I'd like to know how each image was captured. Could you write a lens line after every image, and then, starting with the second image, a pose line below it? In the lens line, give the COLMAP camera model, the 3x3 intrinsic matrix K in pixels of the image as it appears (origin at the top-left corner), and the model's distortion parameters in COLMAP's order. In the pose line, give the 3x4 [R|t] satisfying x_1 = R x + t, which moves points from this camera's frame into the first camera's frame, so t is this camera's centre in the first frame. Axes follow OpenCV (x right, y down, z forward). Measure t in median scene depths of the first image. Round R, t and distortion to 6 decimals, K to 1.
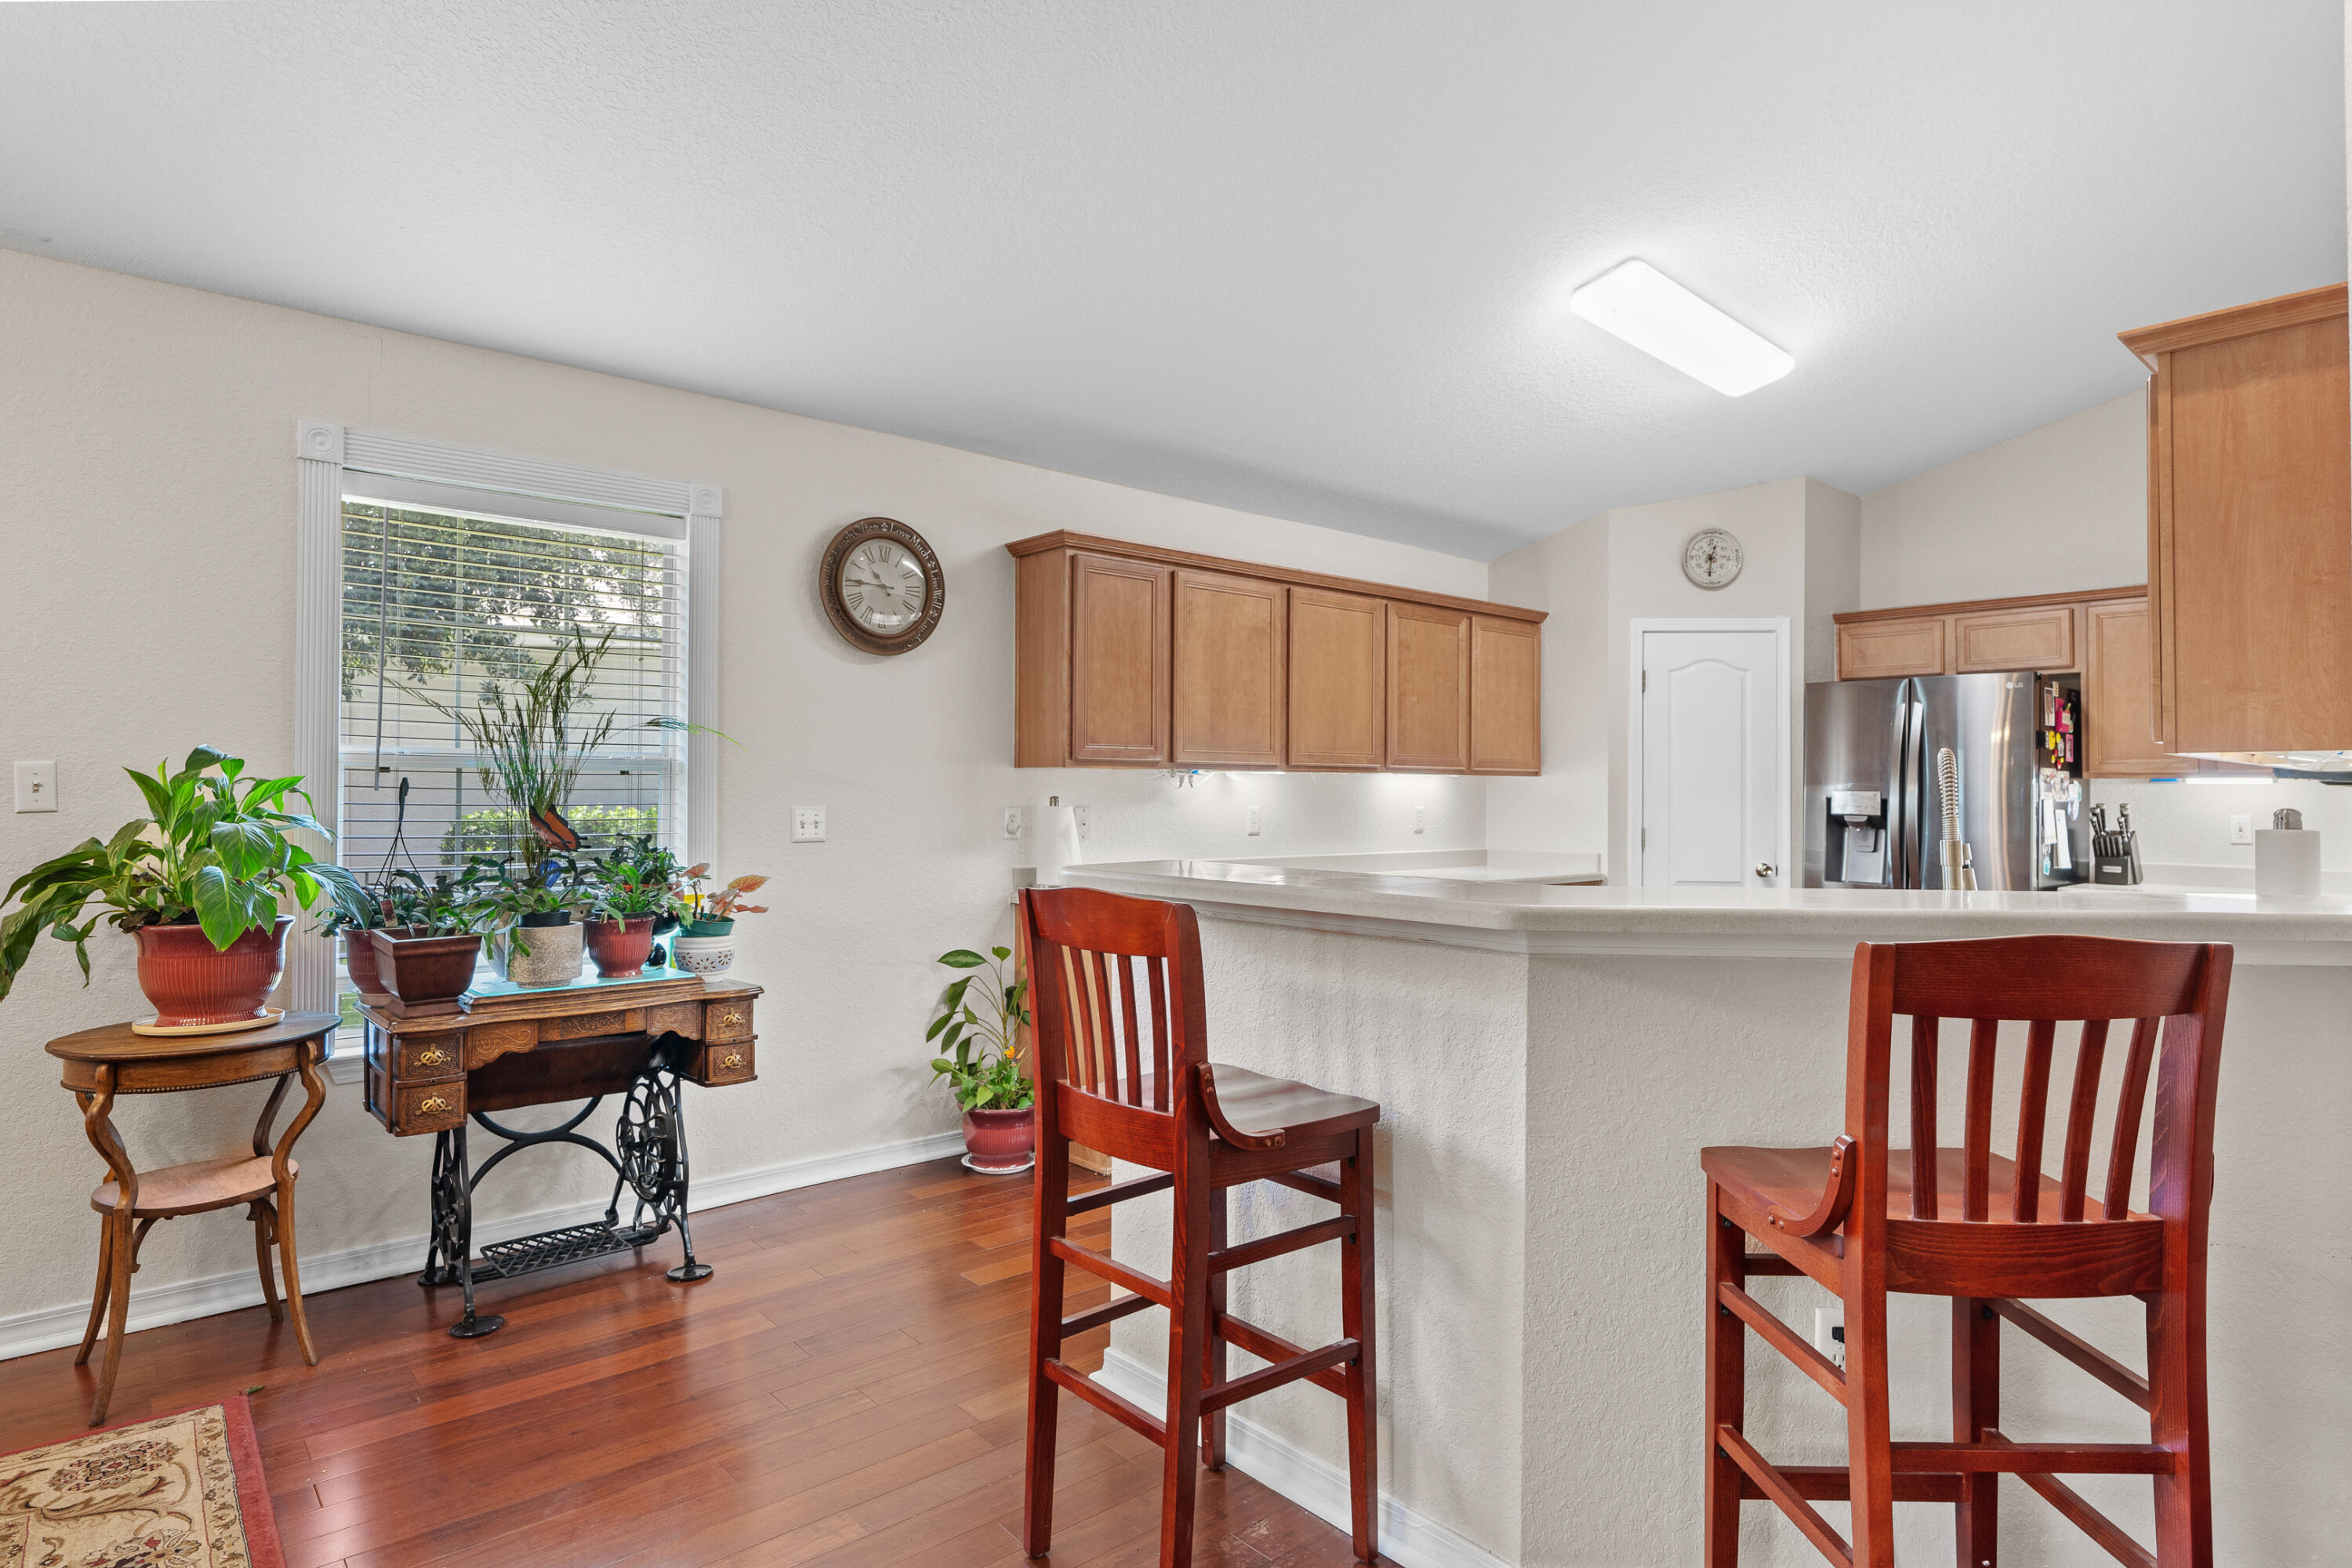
lens RADIAL K [[1254.6, 0, 1185.6], [0, 1254.6, 777.9], [0, 0, 1]] dist [-0.012859, -0.000241]
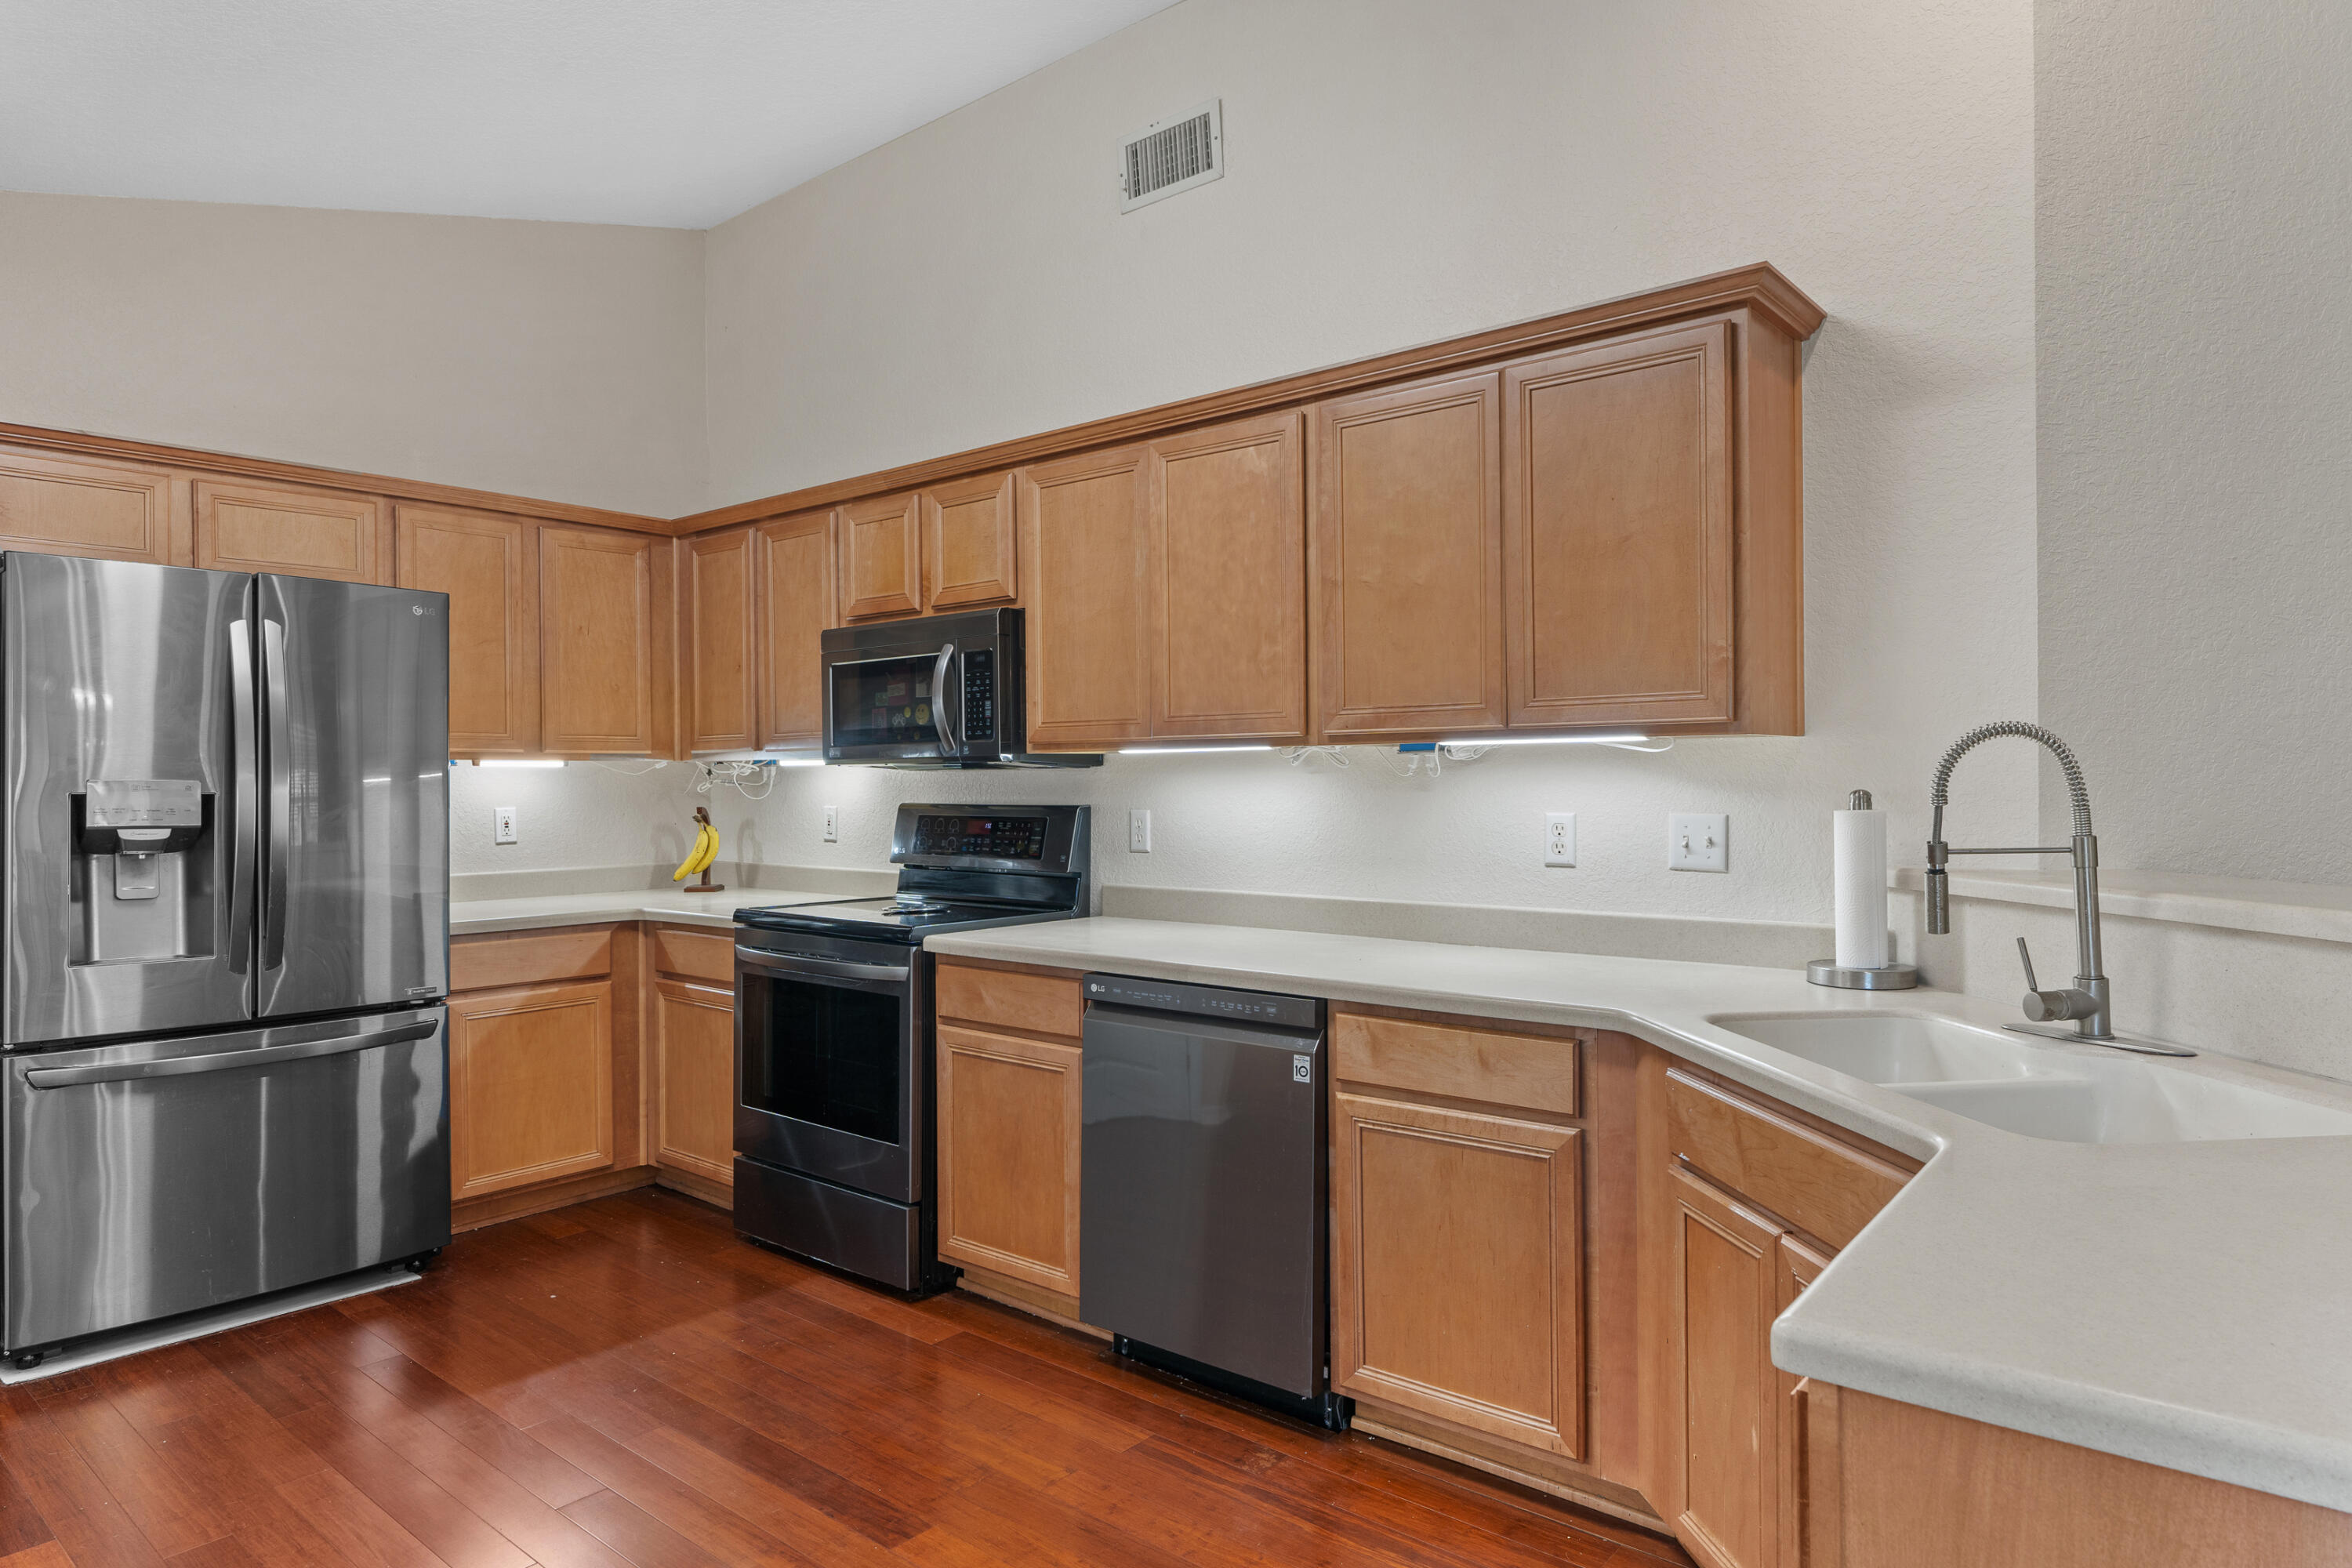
lens RADIAL K [[1377.0, 0, 1161.7], [0, 1377.0, 783.4], [0, 0, 1]] dist [-0.000577, 0.000866]
pose [[-0.149599, -0.010056, 0.988696, -0.084814], [-0.005296, 0.999942, 0.009369, 0.004562], [-0.988733, -0.003835, -0.149644, 0.724465]]
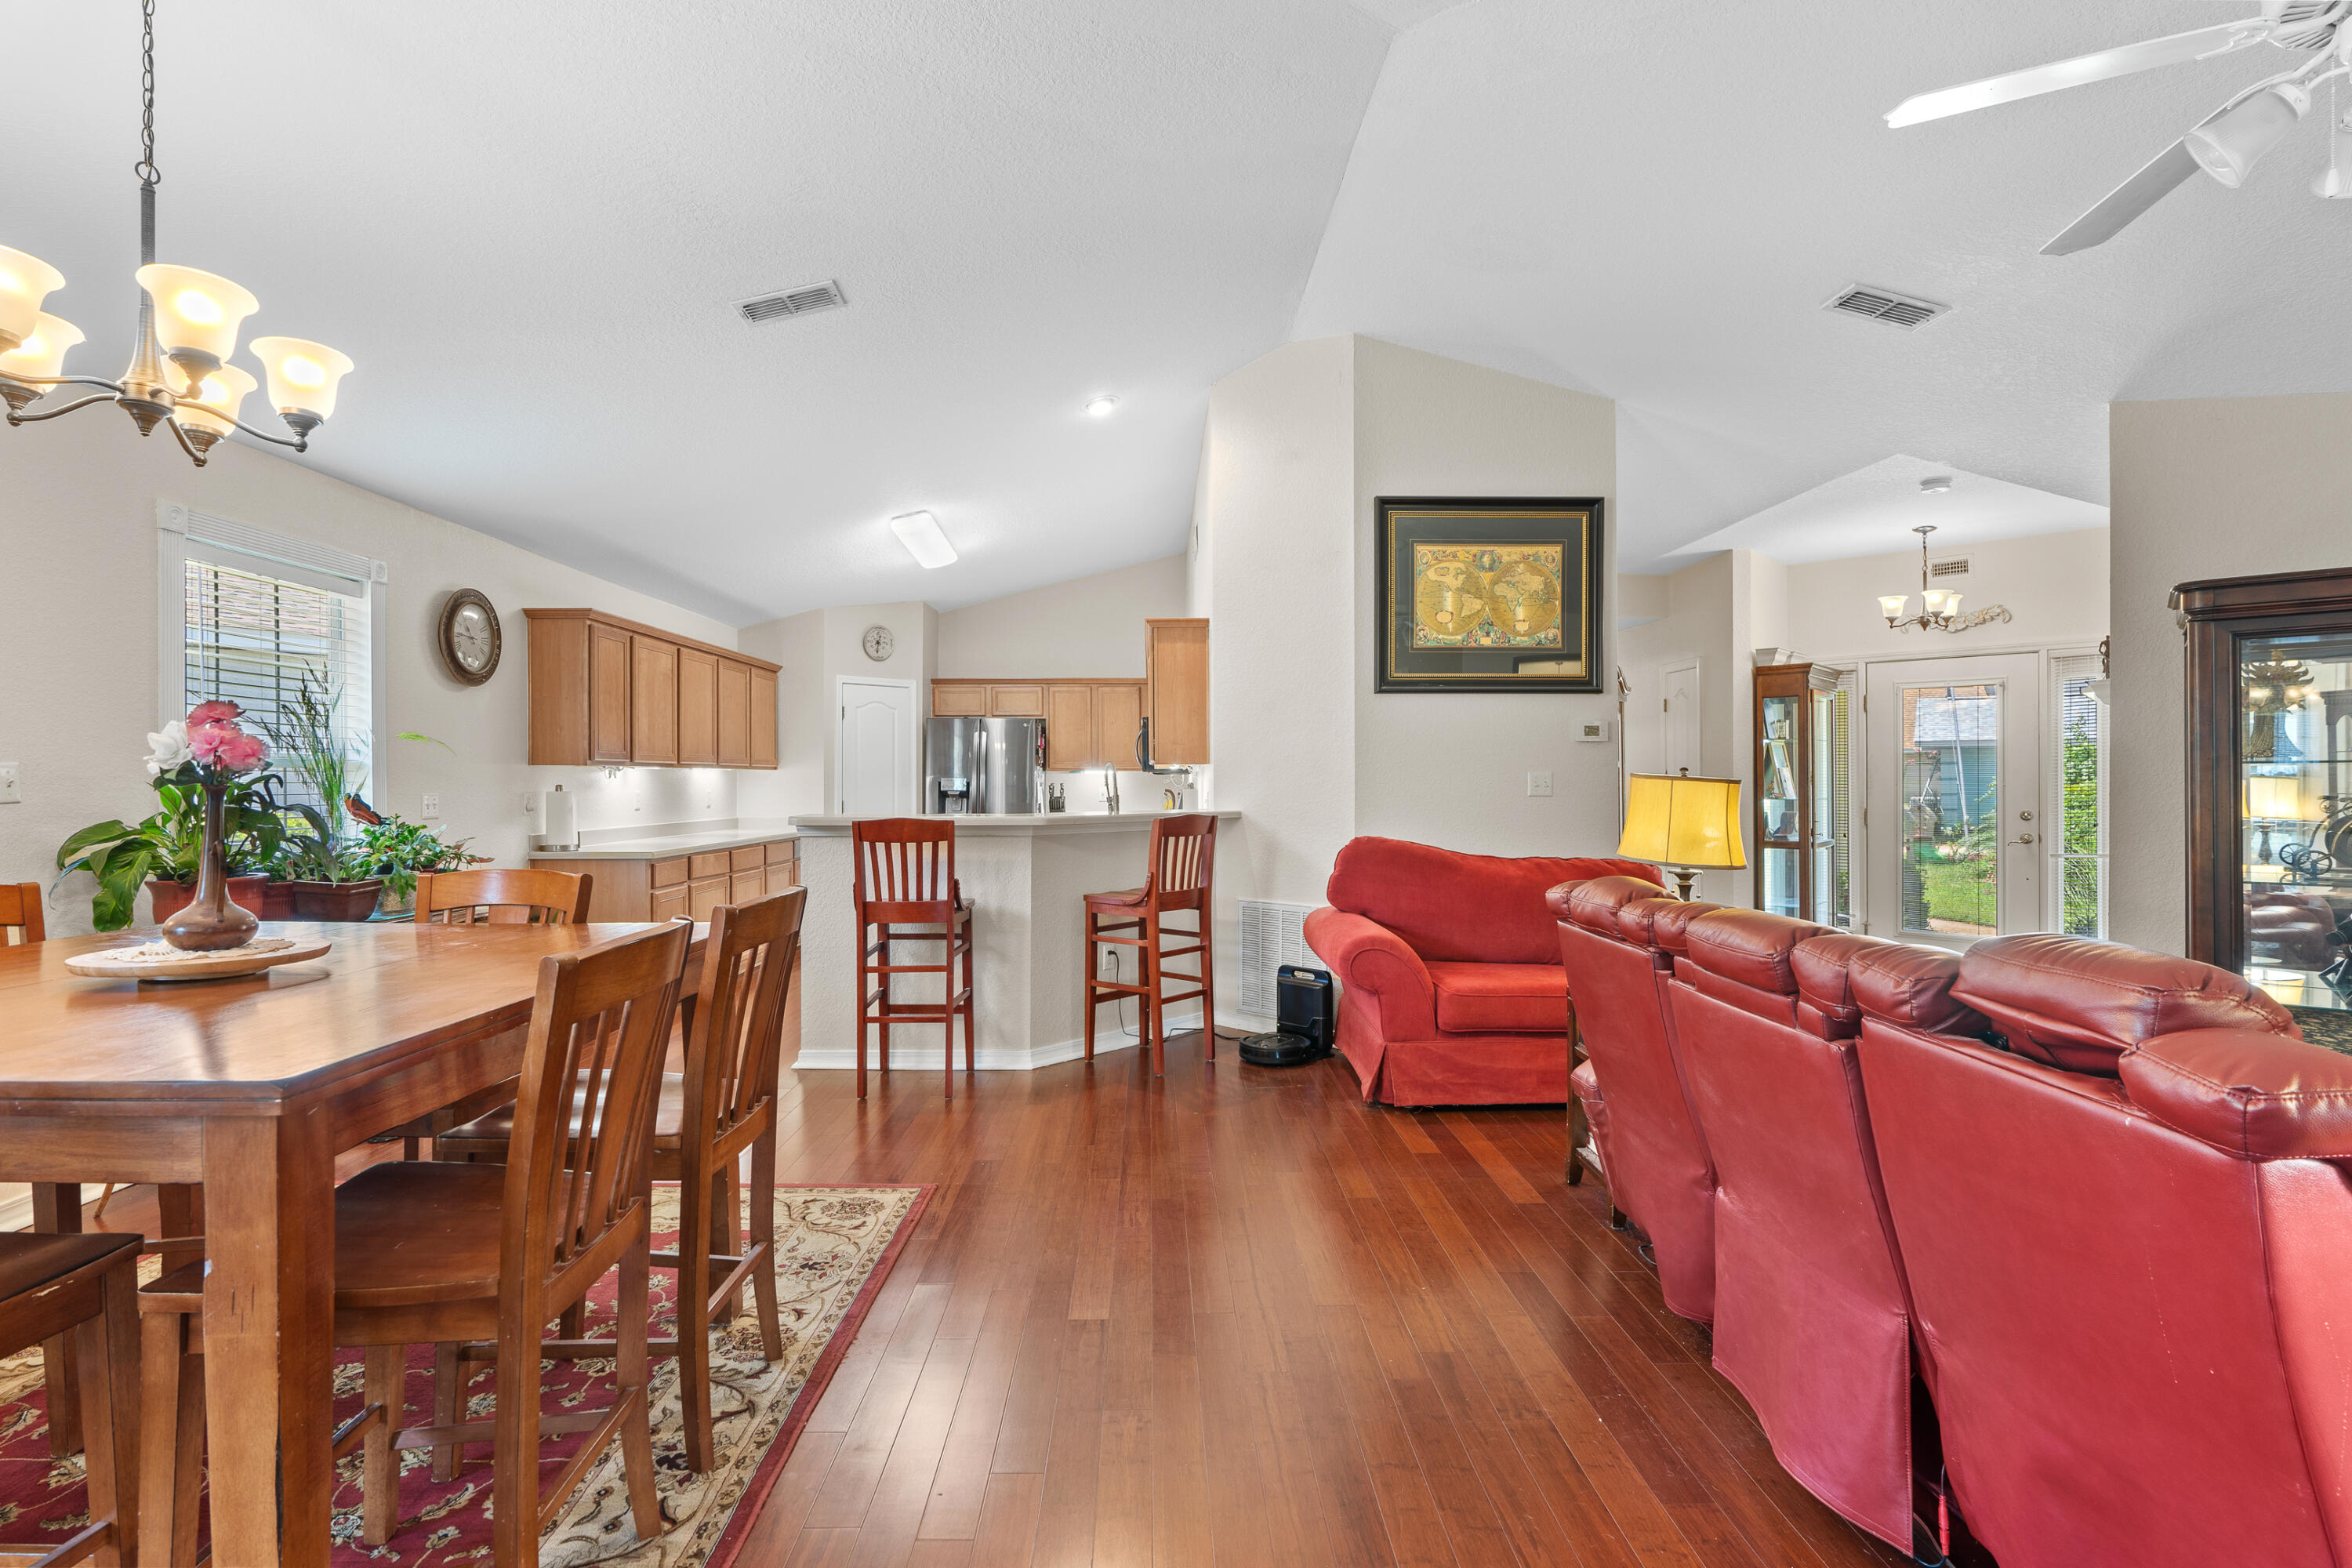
lens RADIAL K [[1109.9, 0, 1153.2], [0, 1109.9, 779.4], [0, 0, 1]] dist [-0.001663, -0.000431]
pose [[0.655054, -0.007027, 0.755549, -0.556644], [-0.003038, 0.999924, 0.011933, -0.007660], [-0.755576, -0.010112, 0.654983, -0.331477]]
